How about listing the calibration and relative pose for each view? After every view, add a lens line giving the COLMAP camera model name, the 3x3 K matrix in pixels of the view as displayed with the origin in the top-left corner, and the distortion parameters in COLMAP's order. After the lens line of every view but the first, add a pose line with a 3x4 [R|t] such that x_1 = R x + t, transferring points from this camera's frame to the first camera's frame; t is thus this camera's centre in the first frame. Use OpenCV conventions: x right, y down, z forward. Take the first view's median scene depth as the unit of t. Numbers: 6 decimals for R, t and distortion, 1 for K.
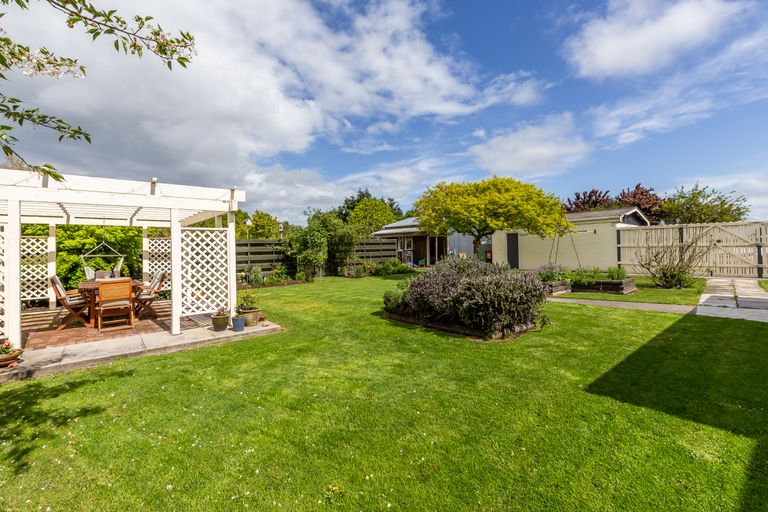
lens RADIAL K [[342.6, 0, 377.4], [0, 342.6, 248.0], [0, 0, 1]] dist [-0.005941, 0.000330]
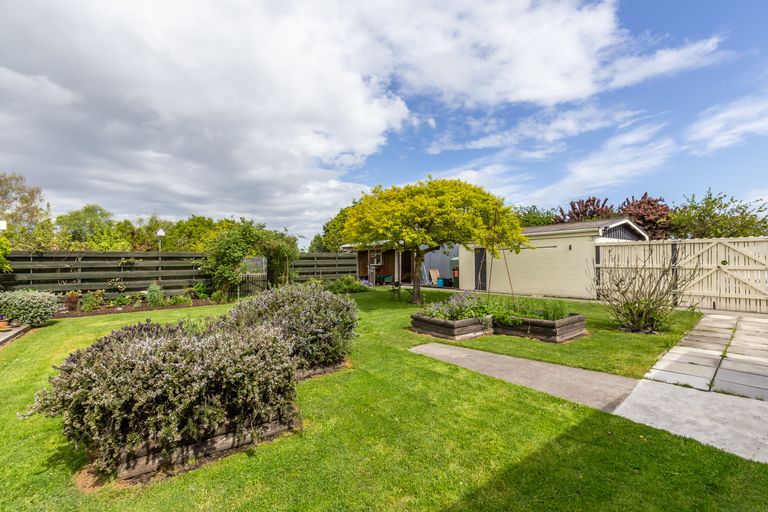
lens RADIAL K [[342.6, 0, 383.3], [0, 342.6, 257.8], [0, 0, 1]] dist [-0.005941, 0.000330]
pose [[0.998890, 0.013006, -0.045270, 0.276463], [-0.013310, 0.999891, -0.006413, -0.014795], [0.045182, 0.007008, 0.998954, 0.210993]]
